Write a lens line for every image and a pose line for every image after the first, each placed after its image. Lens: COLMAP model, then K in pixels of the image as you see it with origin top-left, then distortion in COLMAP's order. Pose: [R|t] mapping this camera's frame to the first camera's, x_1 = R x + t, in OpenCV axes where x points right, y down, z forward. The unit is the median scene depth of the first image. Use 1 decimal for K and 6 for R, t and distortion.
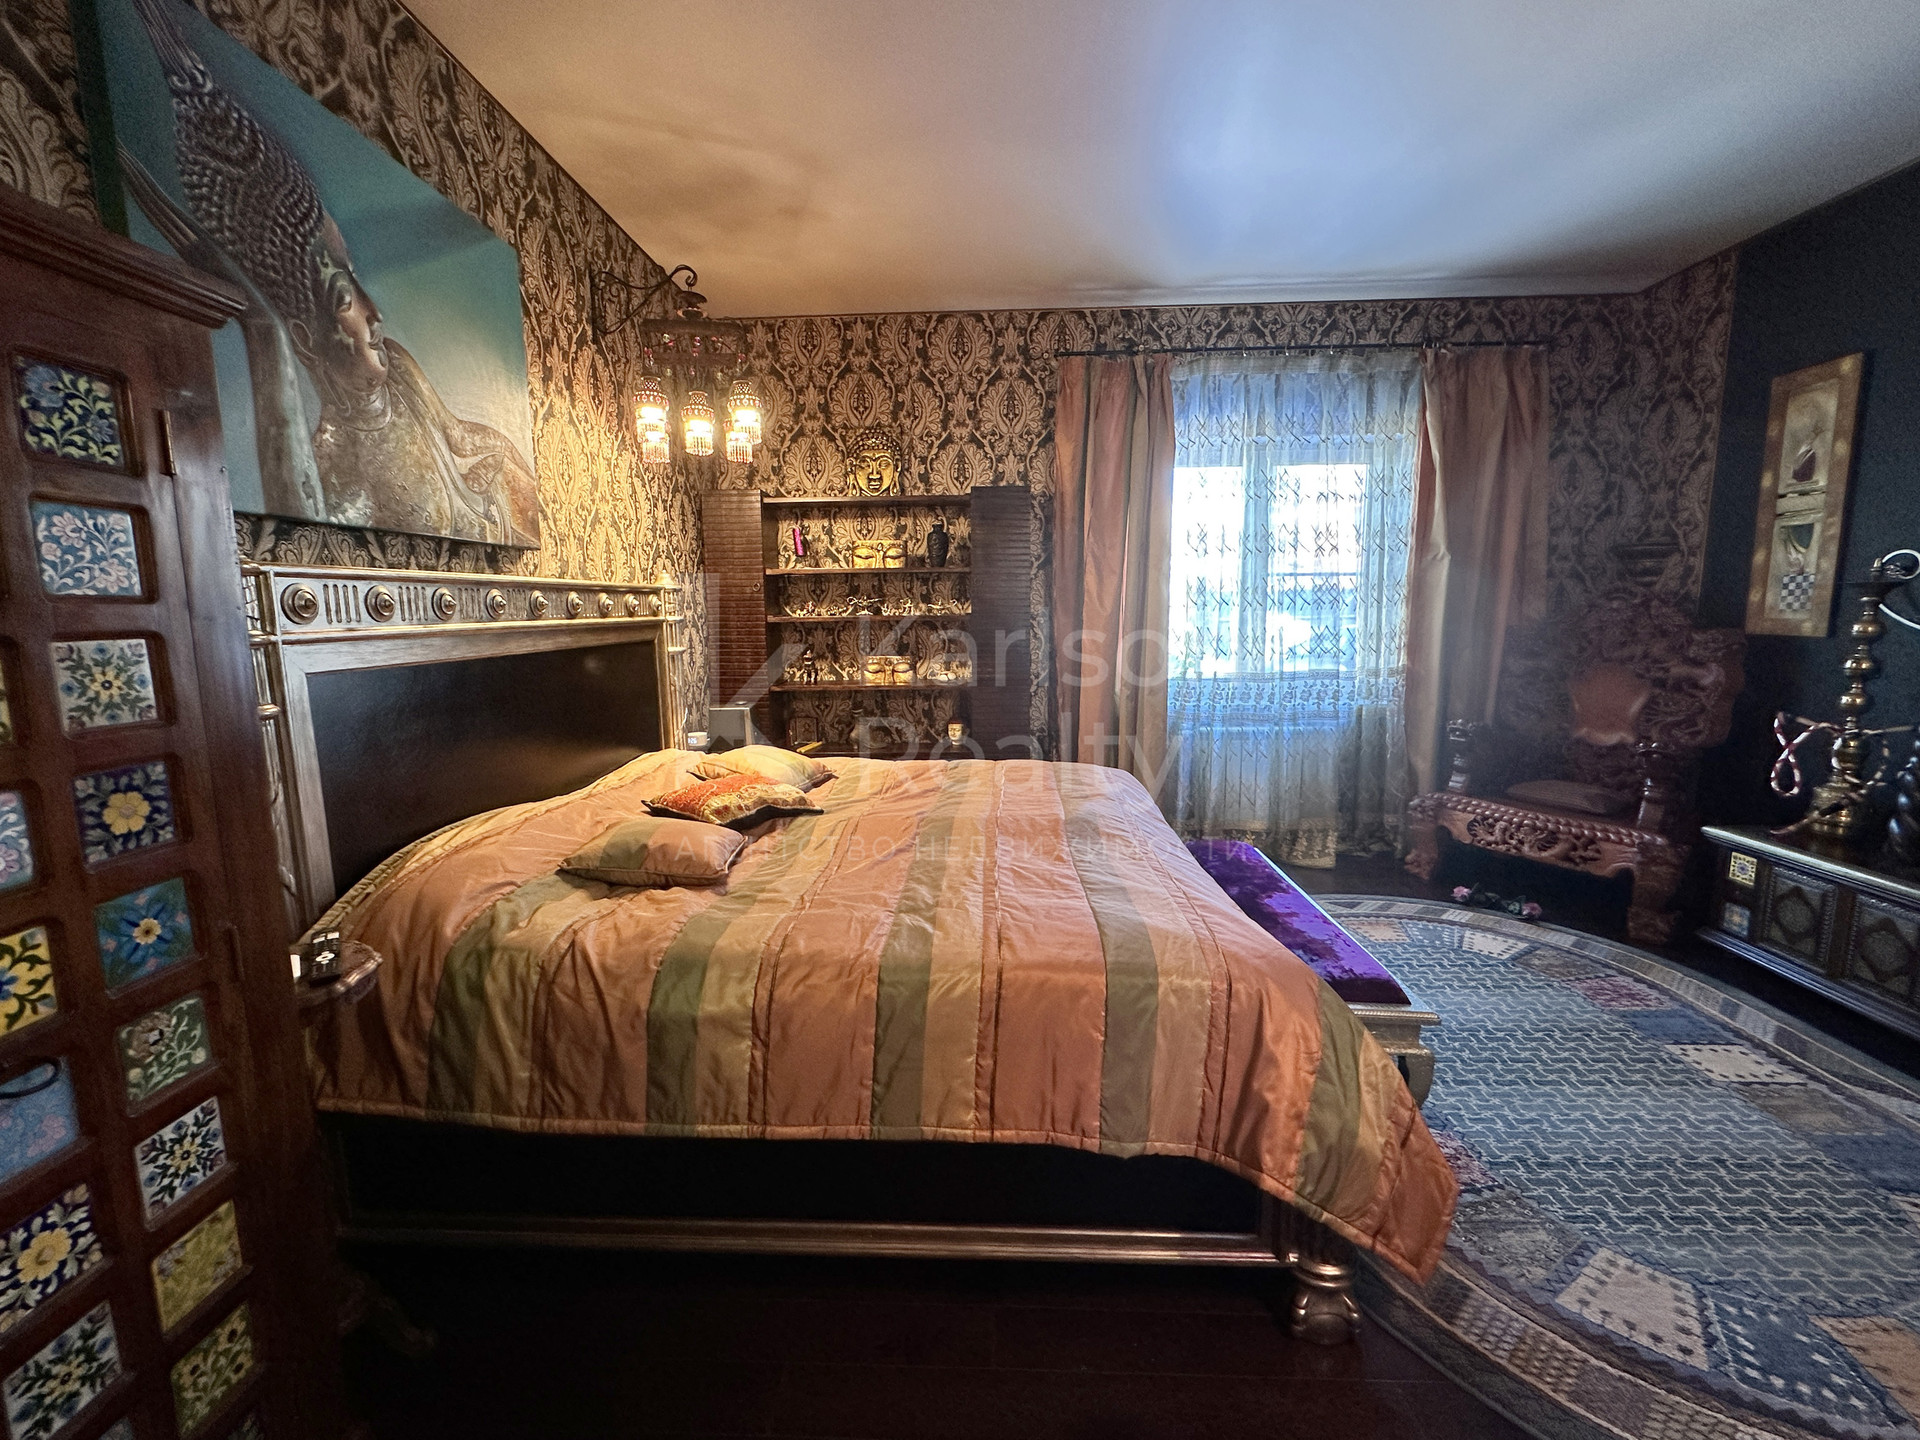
lens RADIAL K [[782.0, 0, 956.7], [0, 782.0, 712.5], [0, 0, 1]] dist [-0.000380, -0.000281]
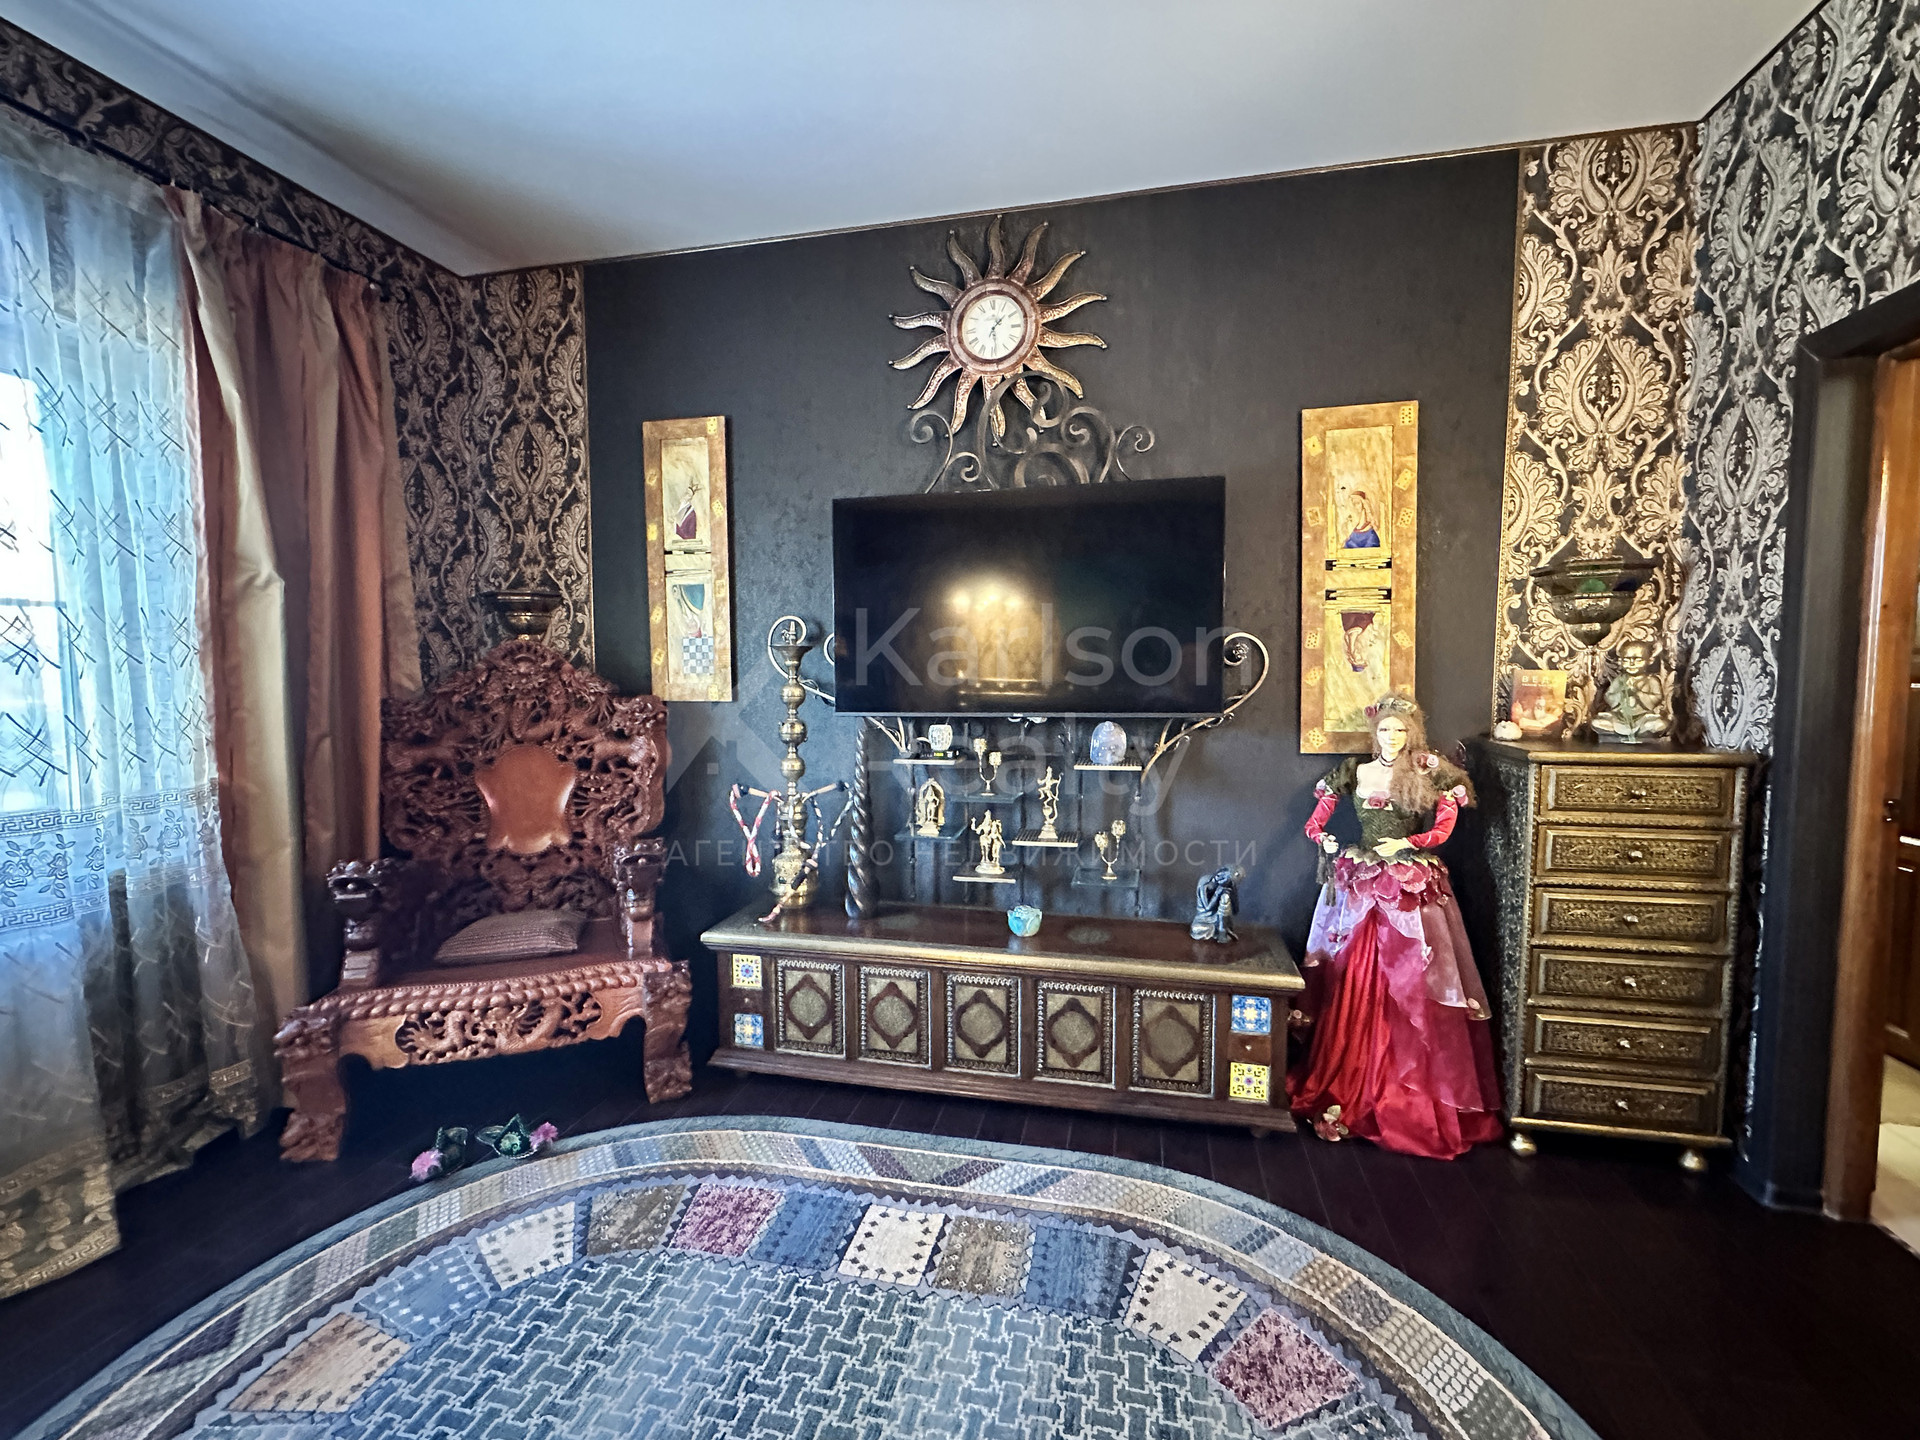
lens RADIAL K [[812.1, 0, 959.1], [0, 812.1, 717.3], [0, 0, 1]] dist [-0.004087, 0.000335]
pose [[0.176610, -0.053180, 0.982843, 0.151150], [0.133868, 0.990559, 0.029542, -0.061279], [-0.975135, 0.126354, 0.182062, 0.480866]]
